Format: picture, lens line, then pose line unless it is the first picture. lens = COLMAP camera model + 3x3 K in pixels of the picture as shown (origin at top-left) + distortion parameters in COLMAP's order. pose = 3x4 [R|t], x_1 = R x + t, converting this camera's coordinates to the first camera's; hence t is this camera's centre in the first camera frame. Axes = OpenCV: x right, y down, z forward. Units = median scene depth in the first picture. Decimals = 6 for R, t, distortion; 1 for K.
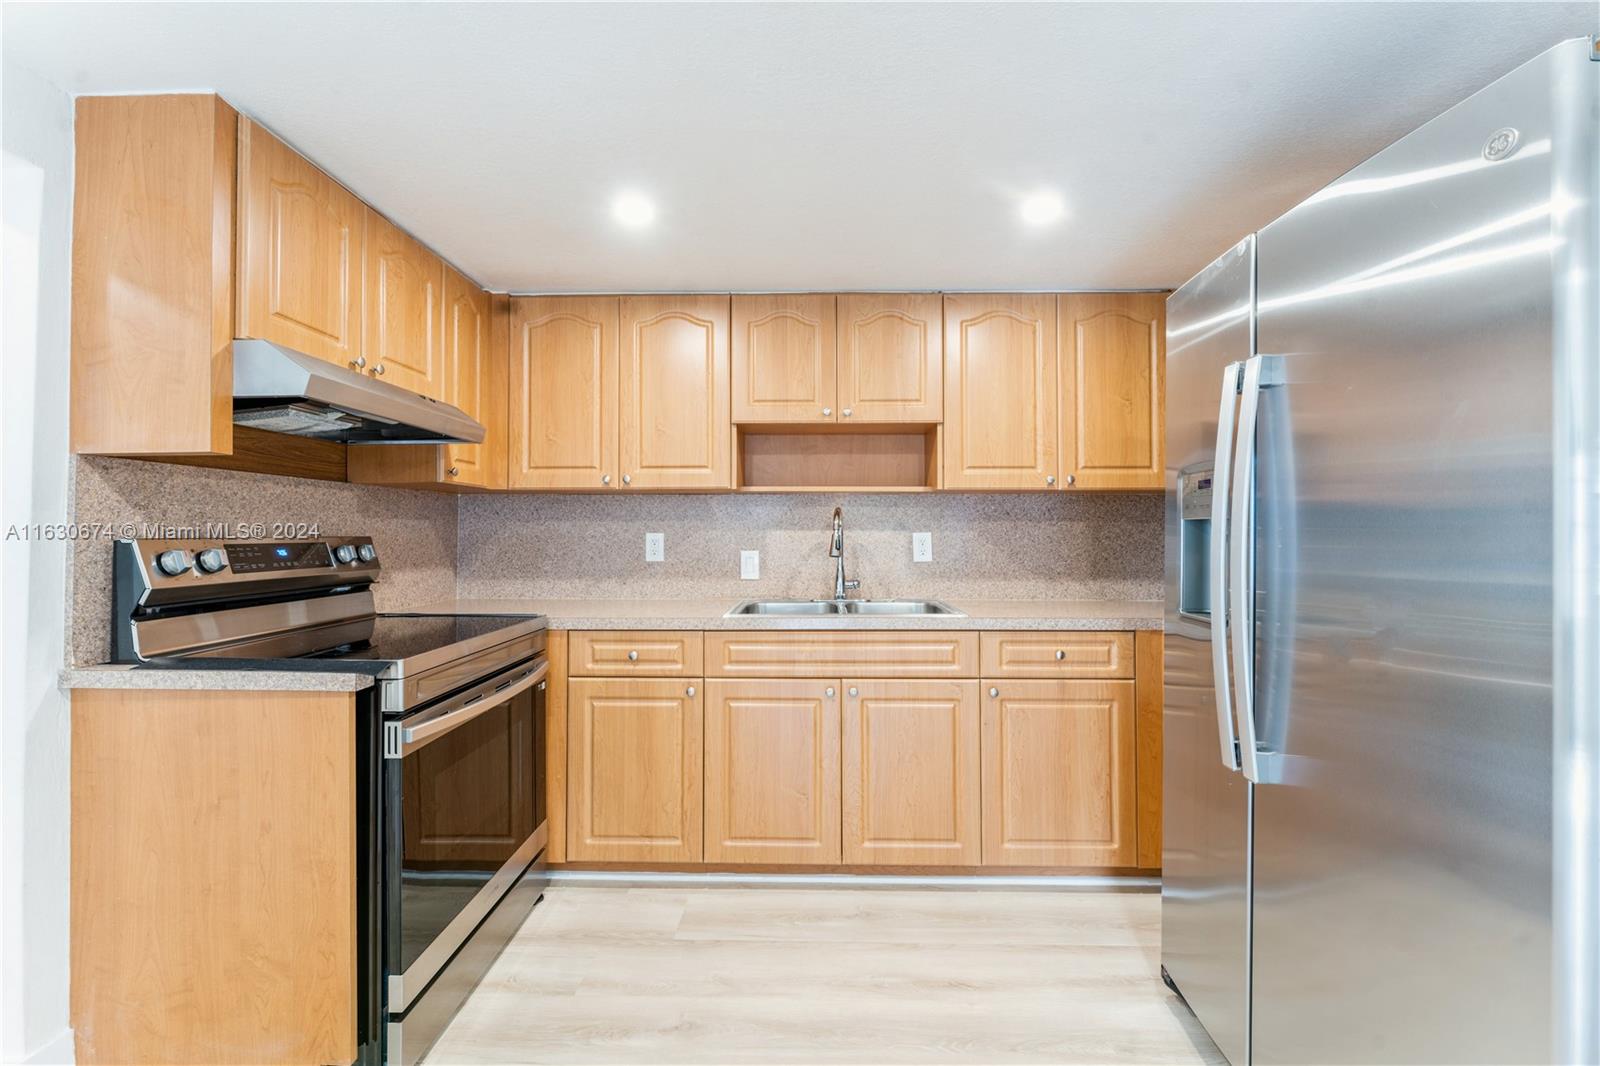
lens RADIAL K [[666.4, 0, 798.9], [0, 666.4, 518.9], [0, 0, 1]] dist [-0.006049, -0.000042]
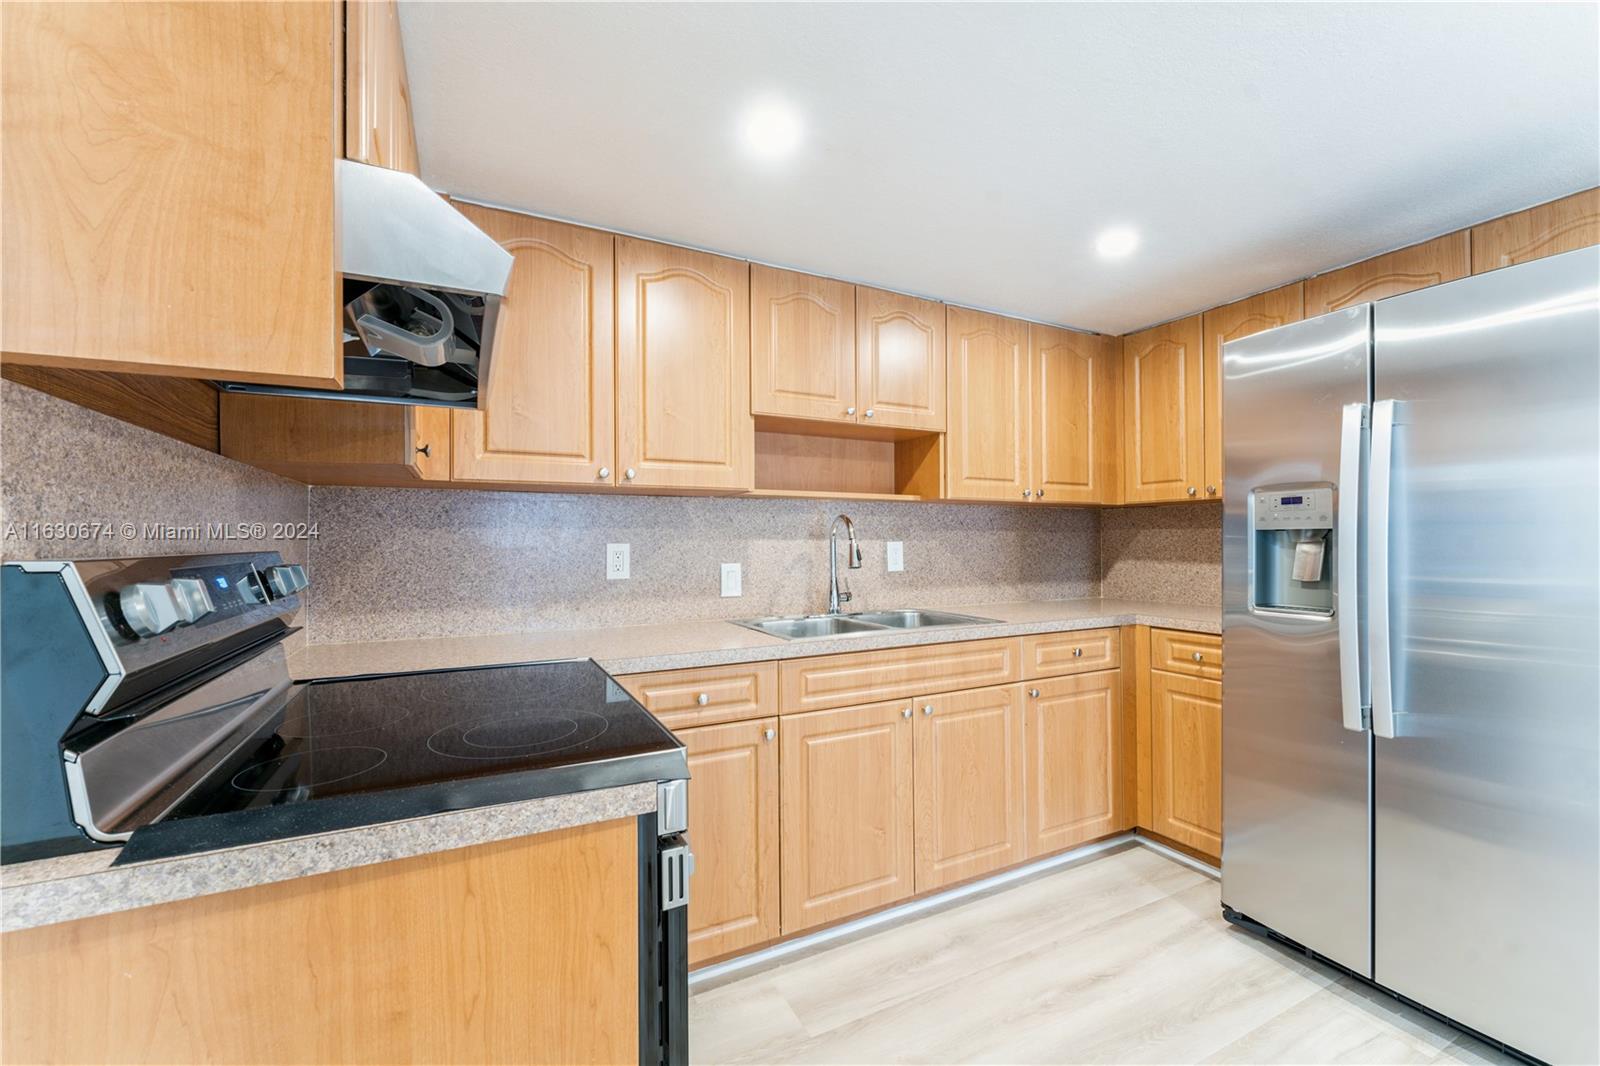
lens RADIAL K [[662.7, 0, 800.0], [0, 662.7, 533.0], [0, 0, 1]] dist [-0.008802, 0.000430]
pose [[0.873318, 0.003206, 0.487139, -0.524709], [-0.006453, 0.999967, 0.004988, 0.004556], [-0.487107, -0.007500, 0.873310, 0.262780]]
